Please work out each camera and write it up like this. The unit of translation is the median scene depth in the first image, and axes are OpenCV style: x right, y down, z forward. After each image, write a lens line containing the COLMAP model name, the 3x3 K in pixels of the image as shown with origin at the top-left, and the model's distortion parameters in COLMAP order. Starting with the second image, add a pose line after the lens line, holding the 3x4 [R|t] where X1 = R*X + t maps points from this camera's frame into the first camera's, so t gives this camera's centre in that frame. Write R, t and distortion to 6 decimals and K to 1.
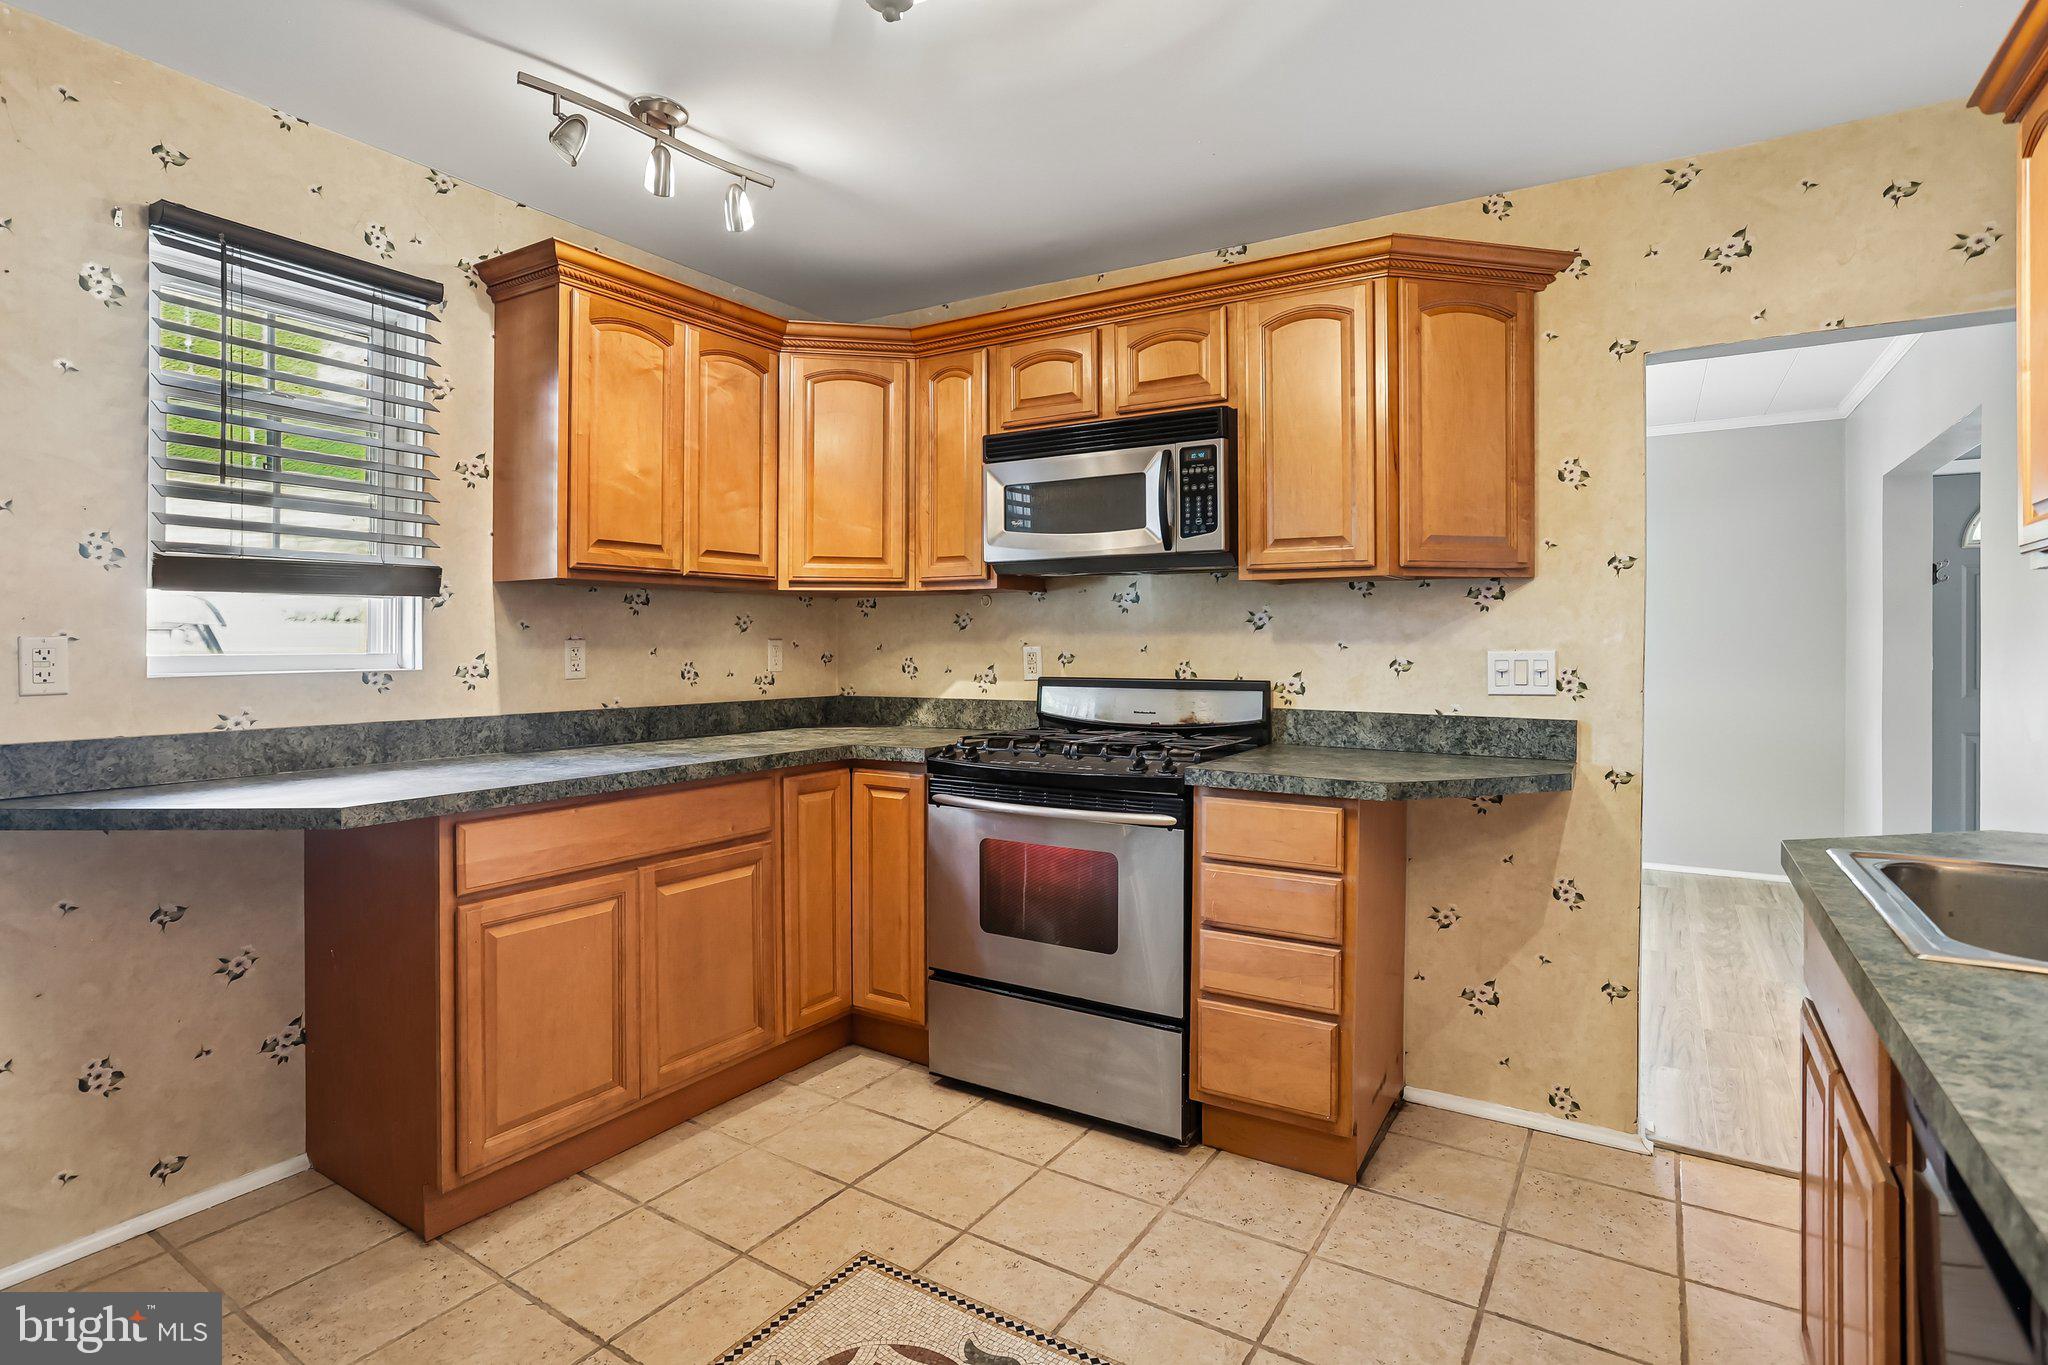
lens RADIAL K [[1025.2, 0, 1005.3], [0, 1025.2, 653.7], [0, 0, 1]] dist [-0.062092, 0.037623]
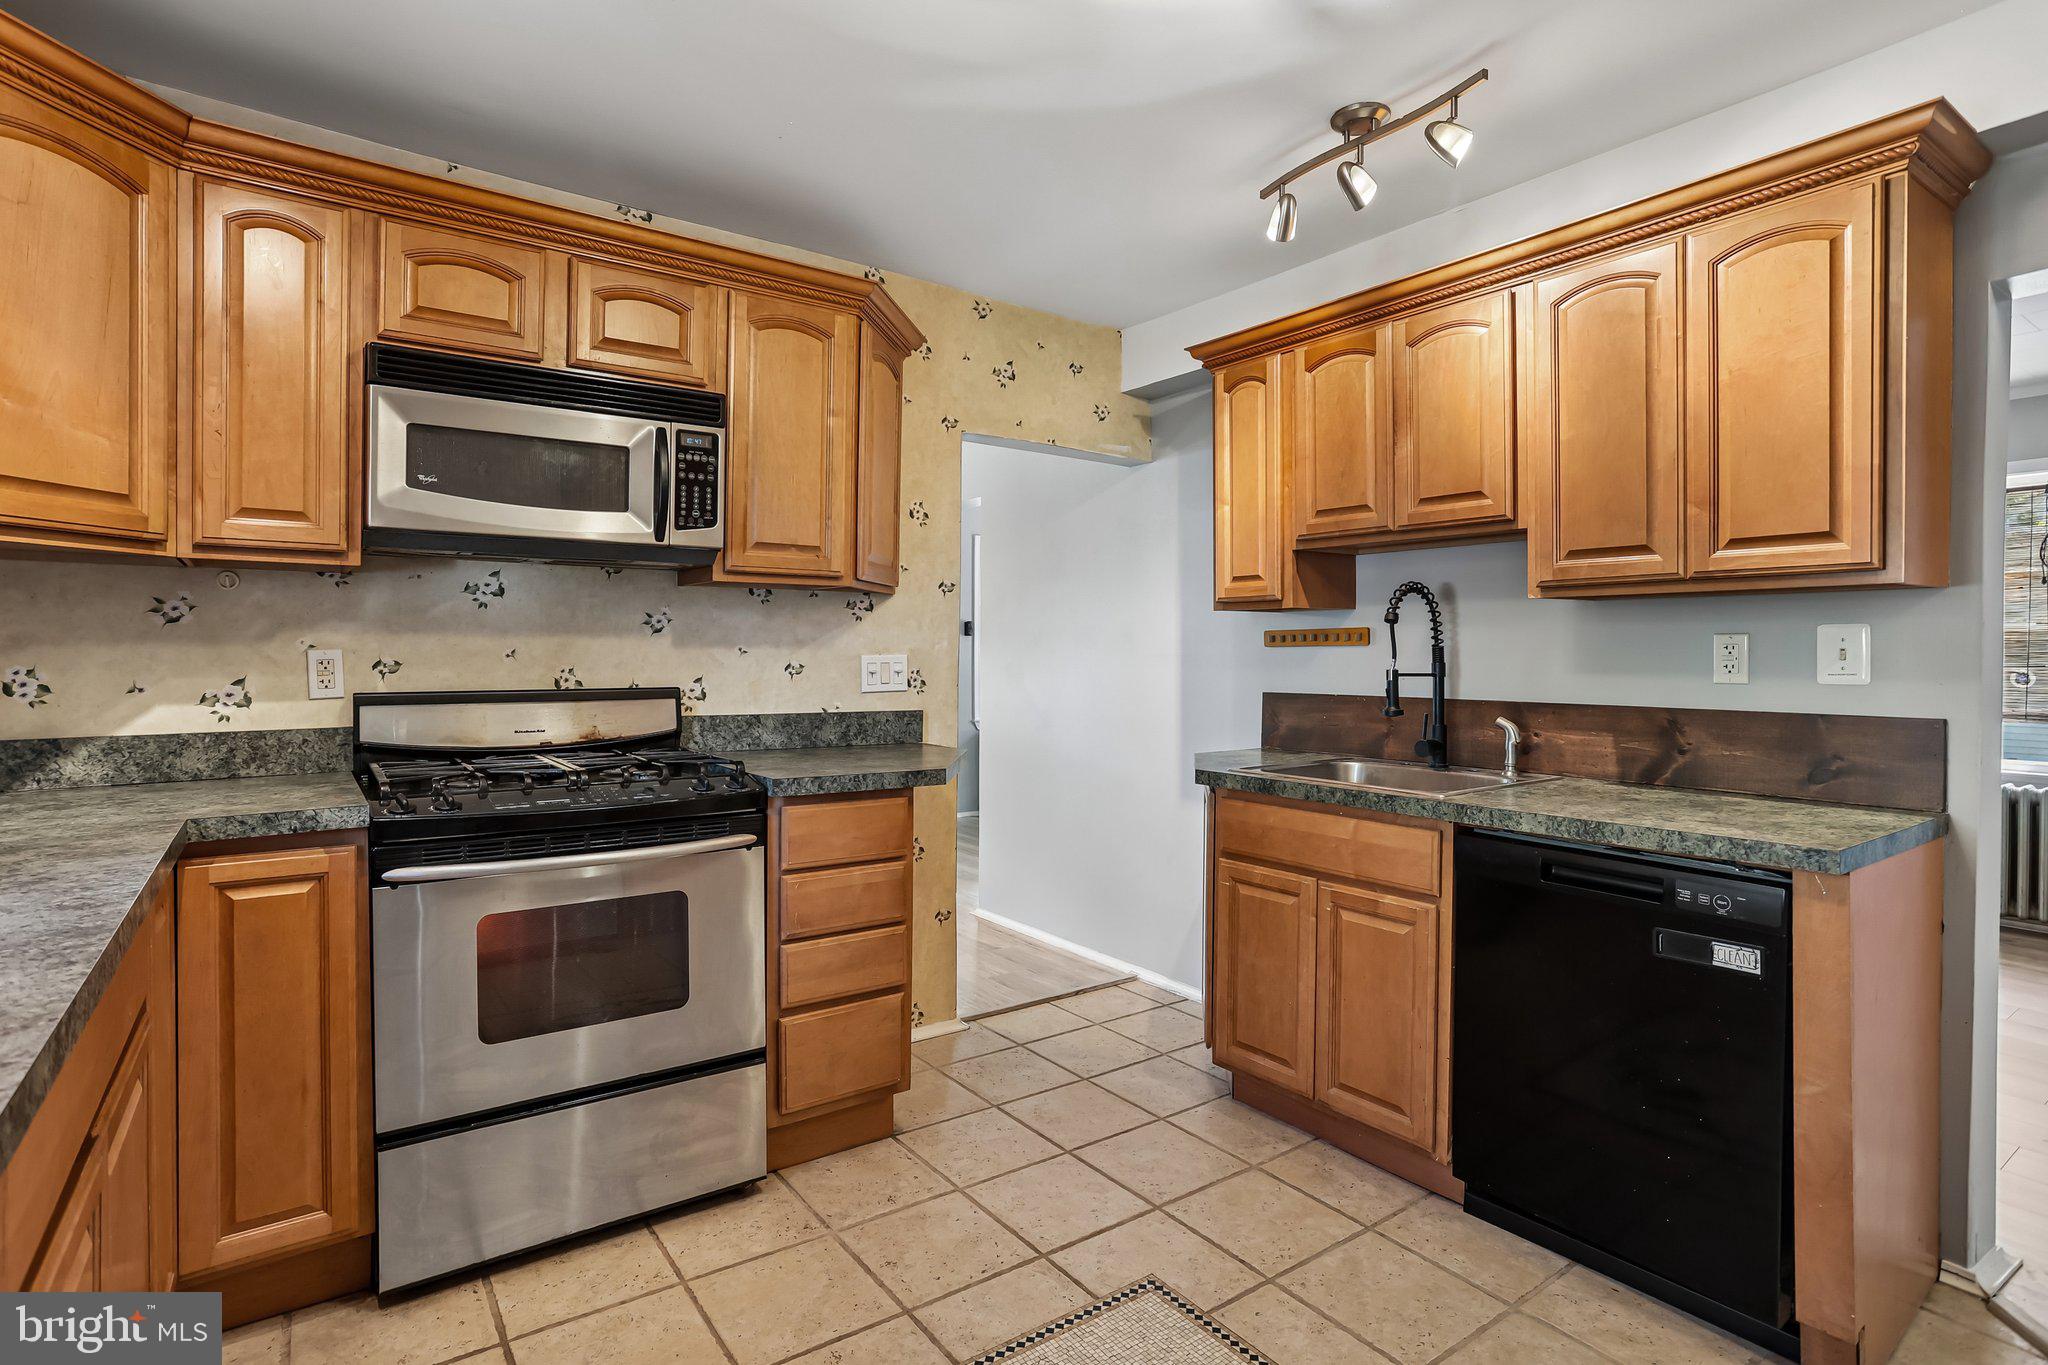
lens RADIAL K [[1023.1, 0, 1028.6], [0, 1023.1, 665.0], [0, 0, 1]] dist [-0.062440, 0.036813]
pose [[0.366190, -0.010397, 0.930482, -0.524701], [0.004536, 0.999946, 0.009388, -0.001438], [-0.930529, 0.000783, 0.366217, 0.373904]]
